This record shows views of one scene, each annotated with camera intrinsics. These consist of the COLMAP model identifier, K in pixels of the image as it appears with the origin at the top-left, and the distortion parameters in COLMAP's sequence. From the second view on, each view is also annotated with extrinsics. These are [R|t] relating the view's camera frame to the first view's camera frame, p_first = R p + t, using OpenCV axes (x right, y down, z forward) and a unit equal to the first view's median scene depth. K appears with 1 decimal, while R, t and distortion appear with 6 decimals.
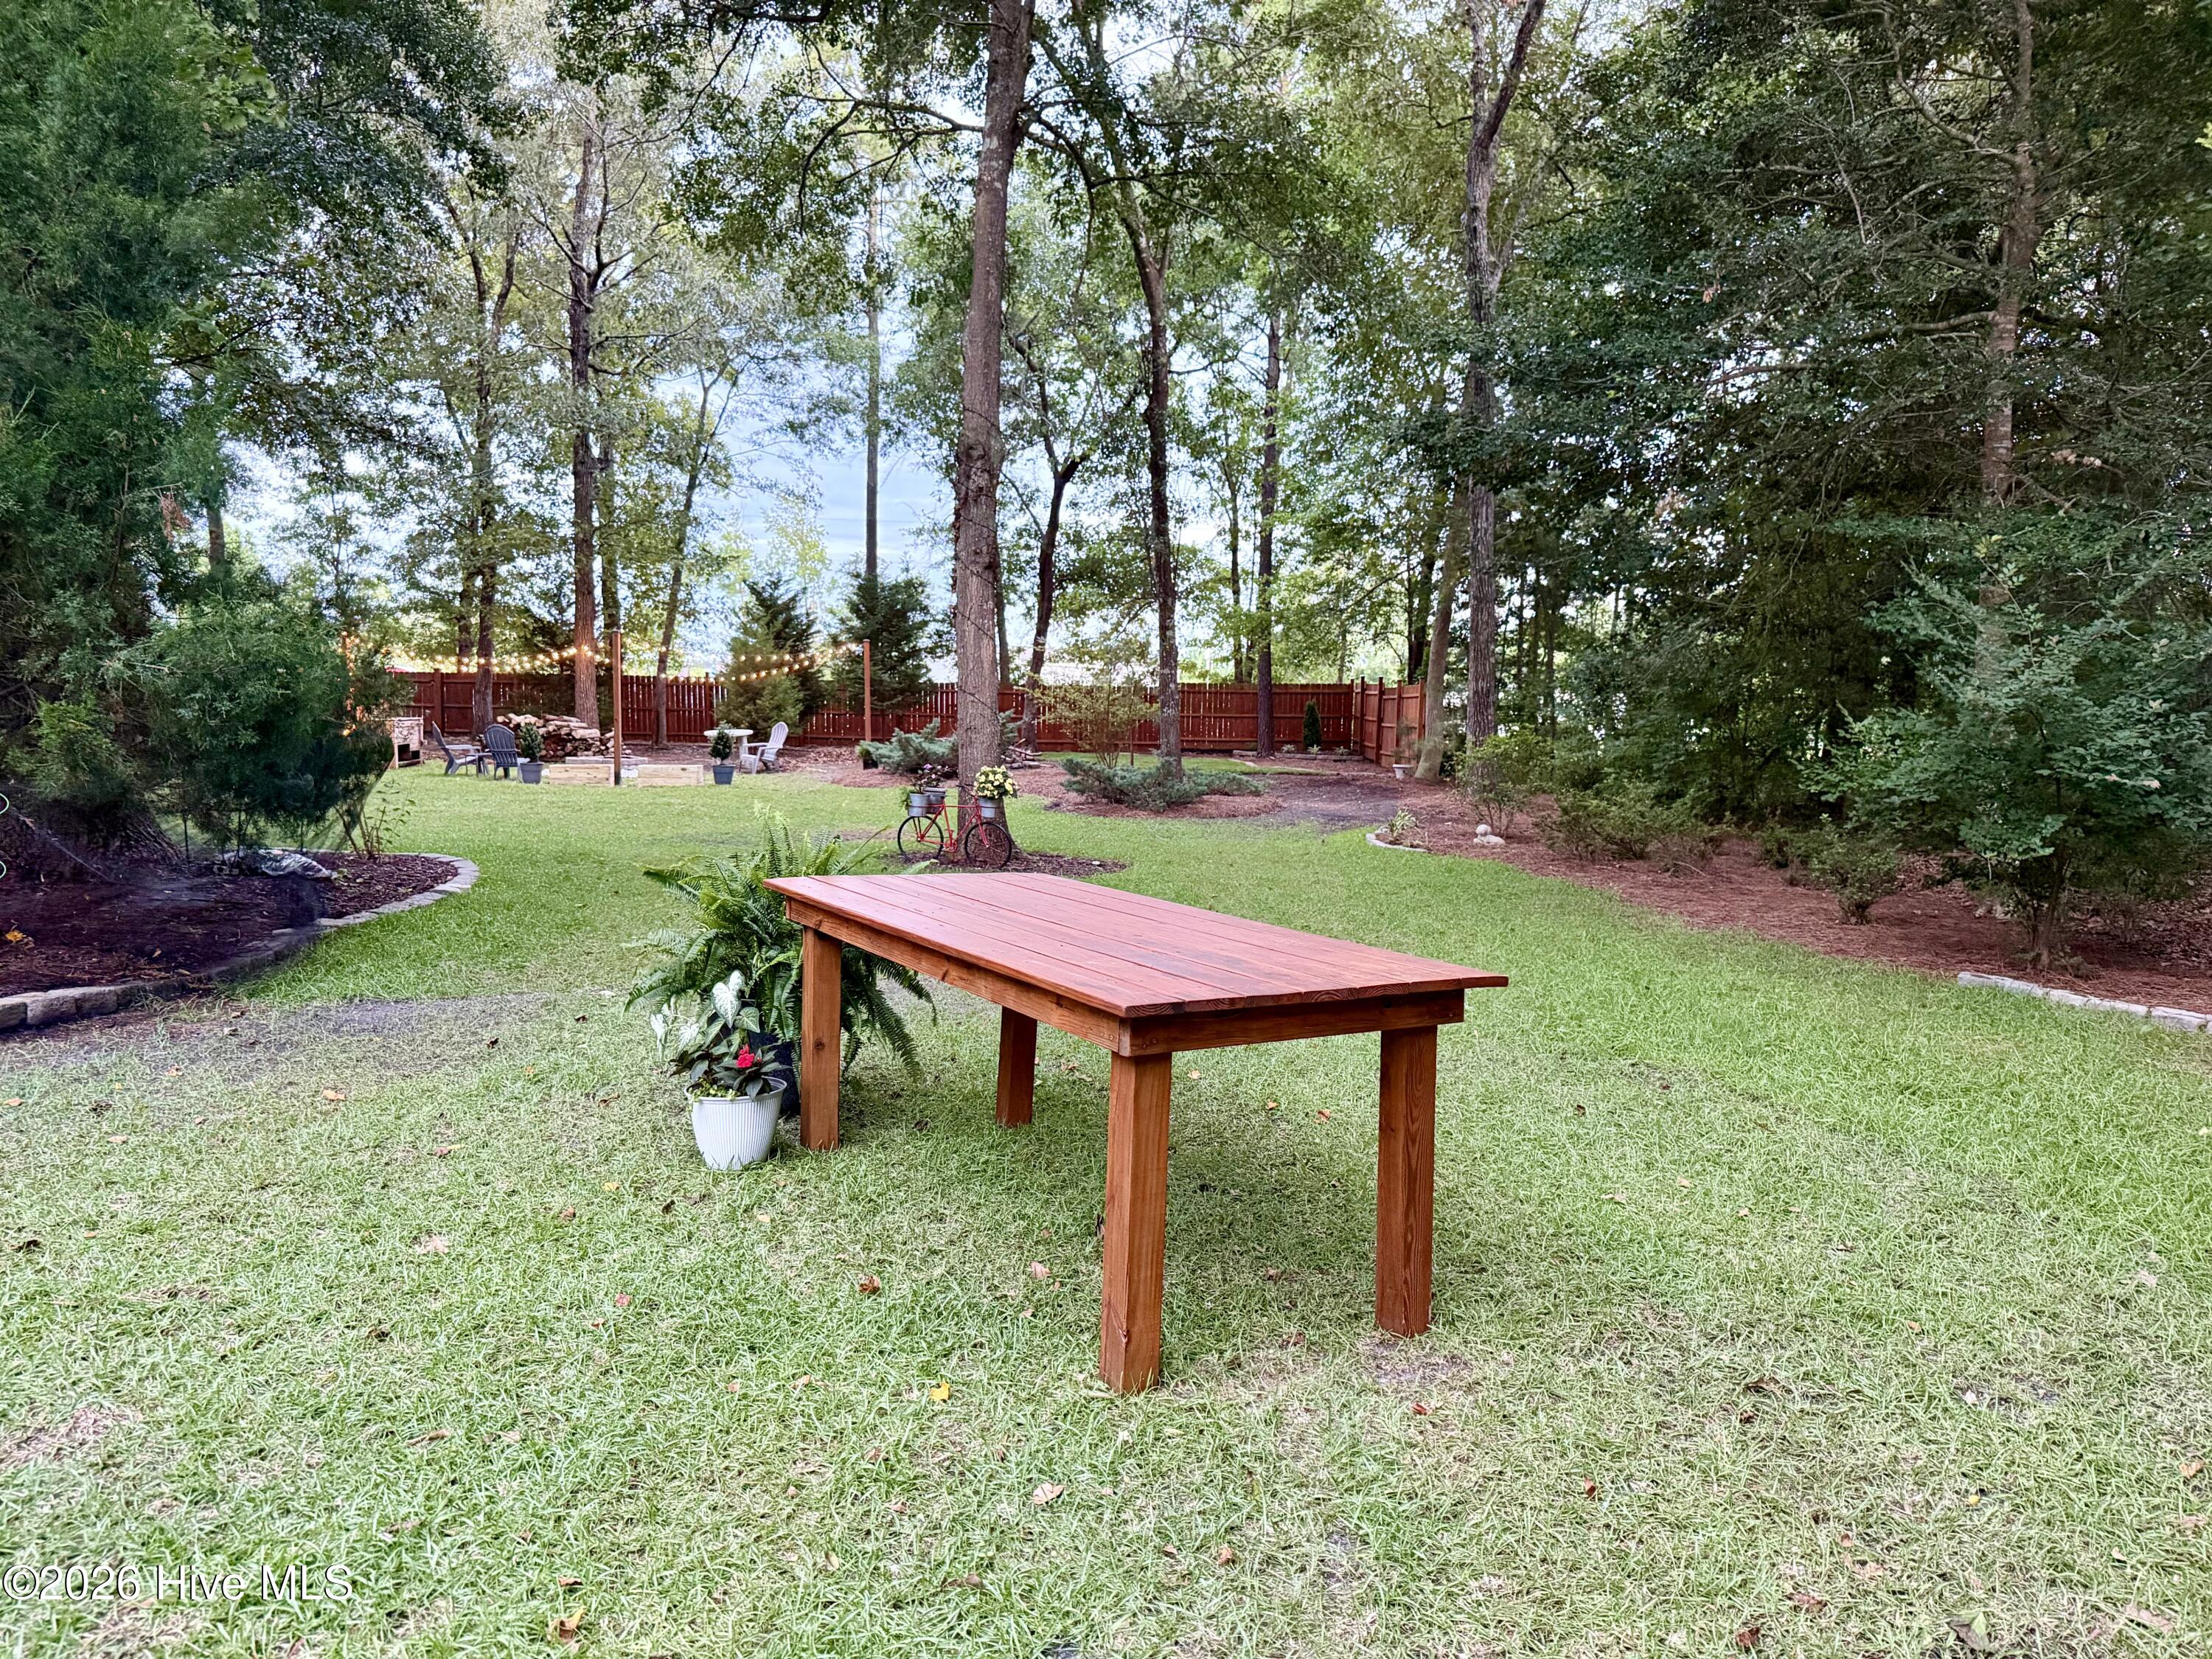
lens RADIAL K [[1548.0, 0, 1103.6], [0, 1548.0, 827.1], [0, 0, 1]] dist [0.029167, -0.031360]
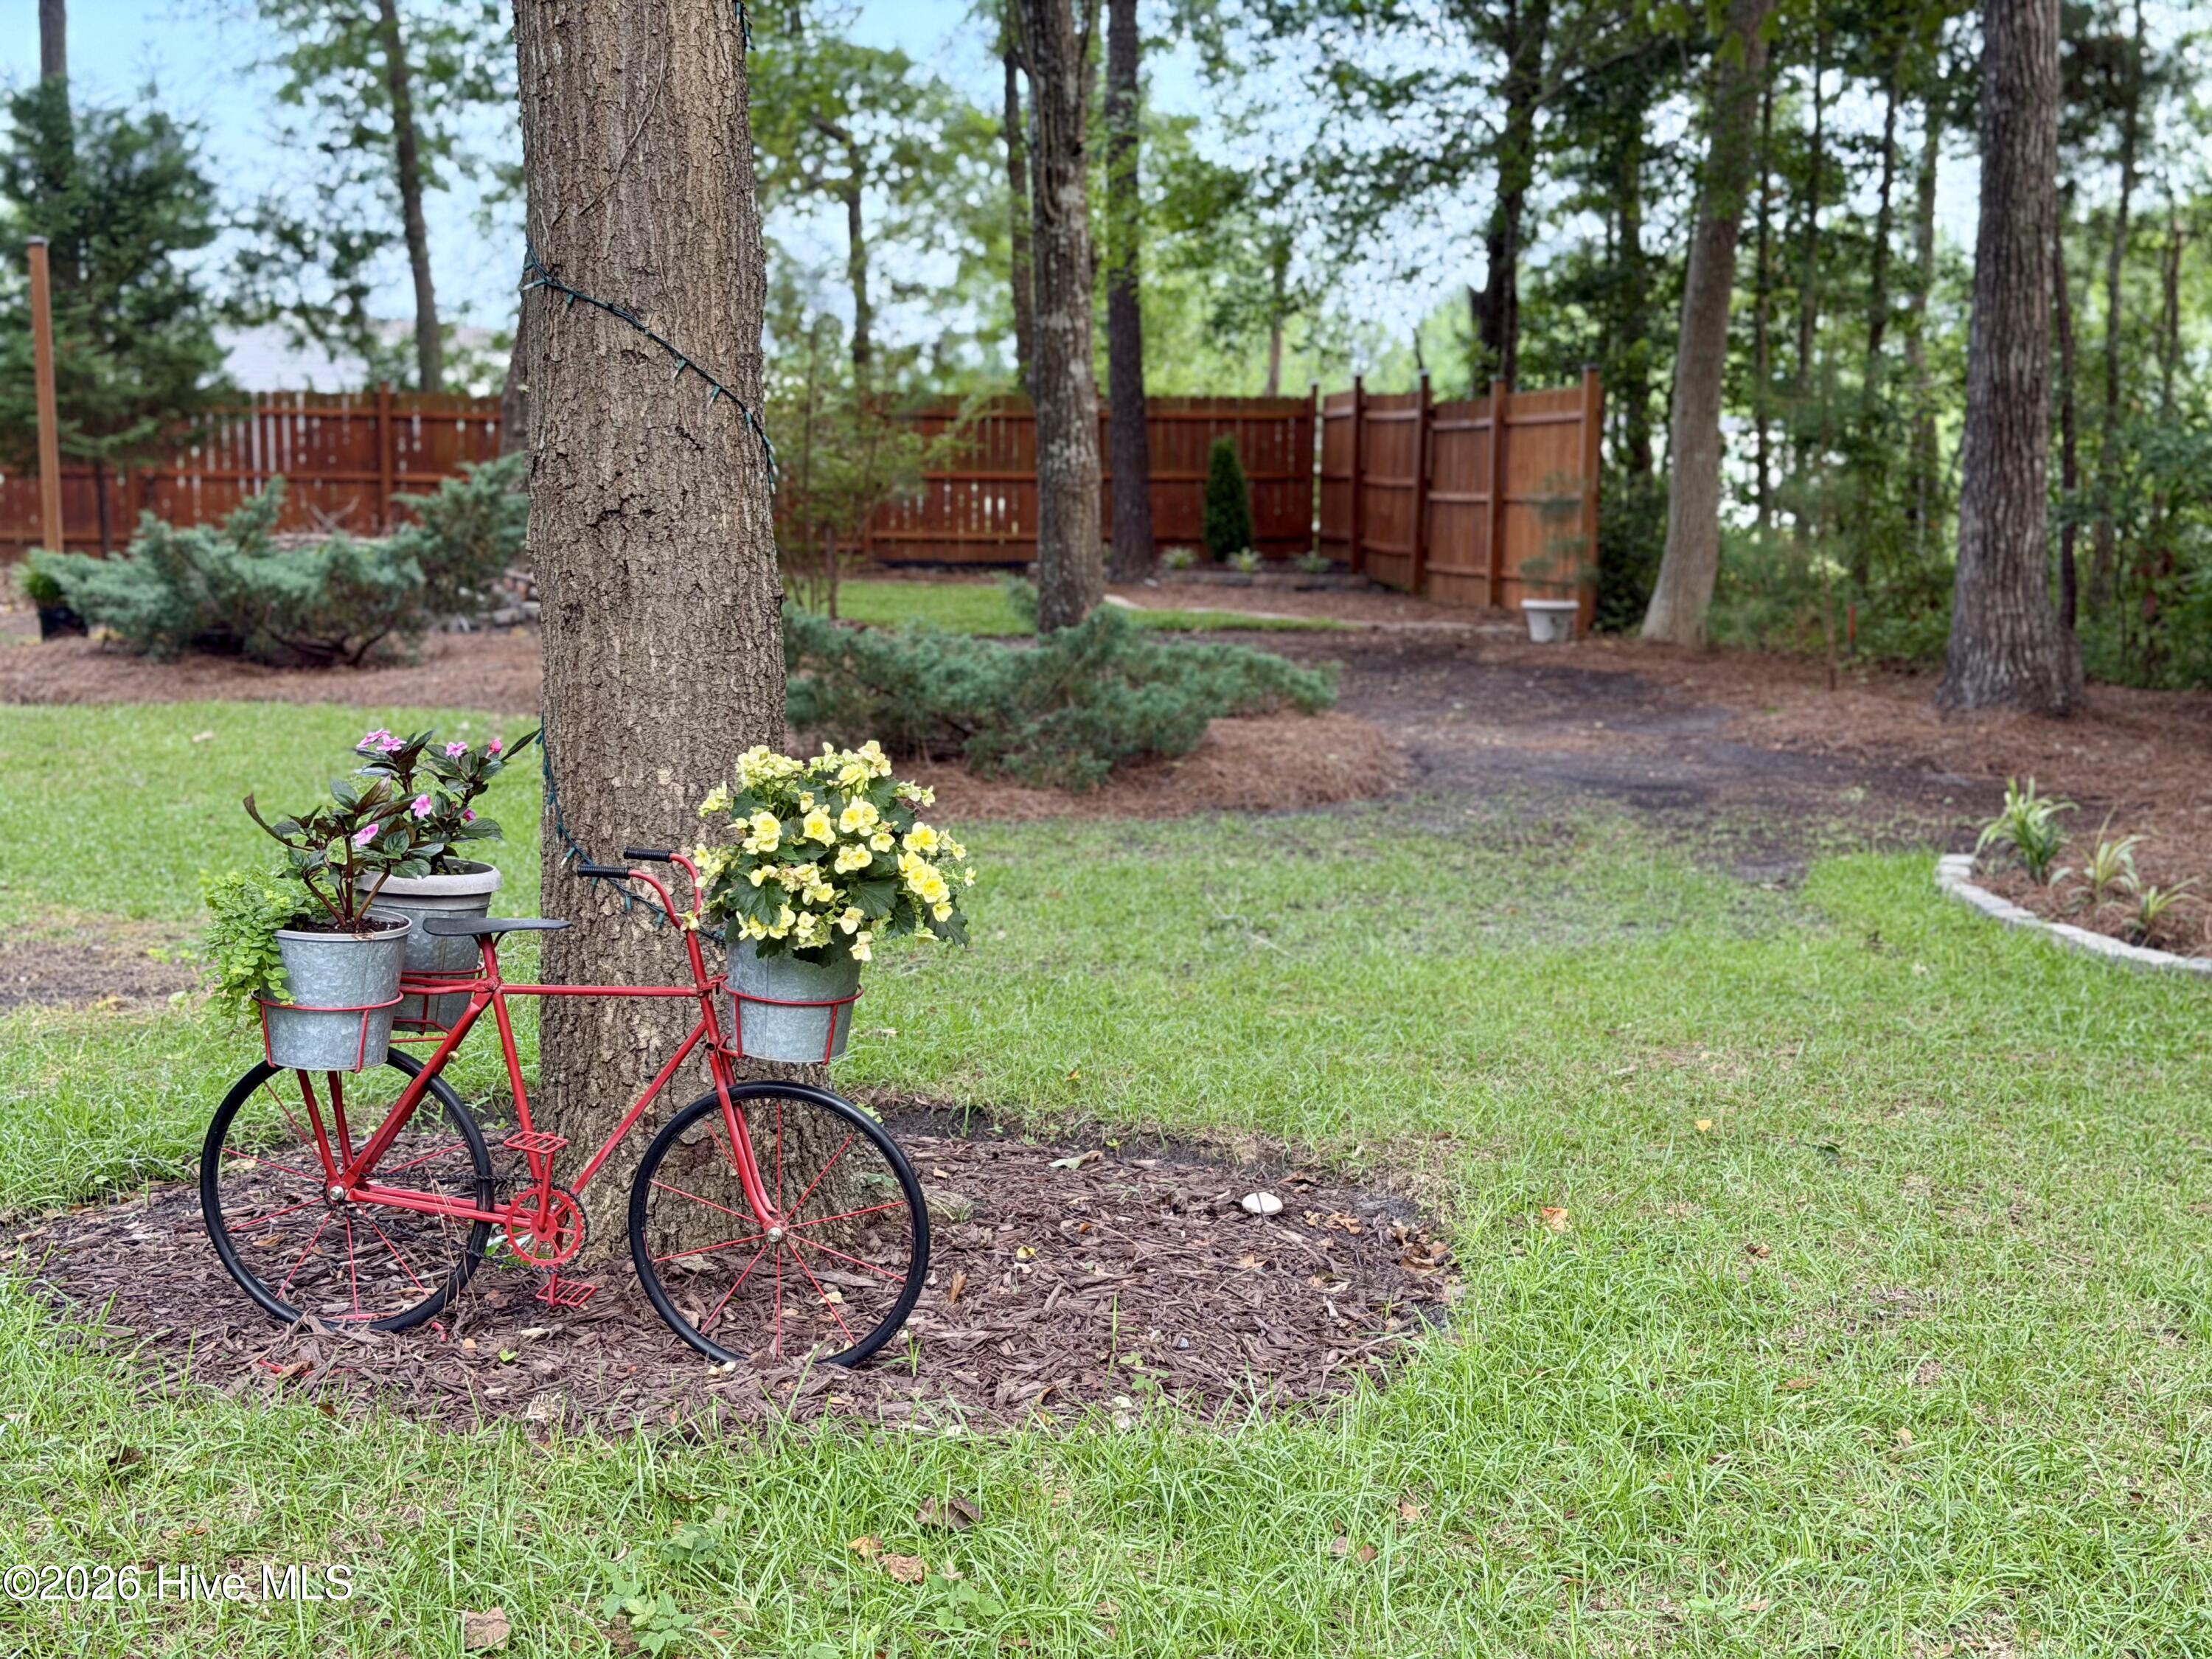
lens RADIAL K [[3152.2, 0, 1111.7], [0, 3152.2, 826.0], [0, 0, 1]] dist [0.148866, 0.000000]
pose [[0.986803, -0.022645, 0.160335, -0.029351], [0.016784, 0.999144, 0.037817, -0.013494], [-0.161054, -0.034627, 0.986338, 0.209157]]
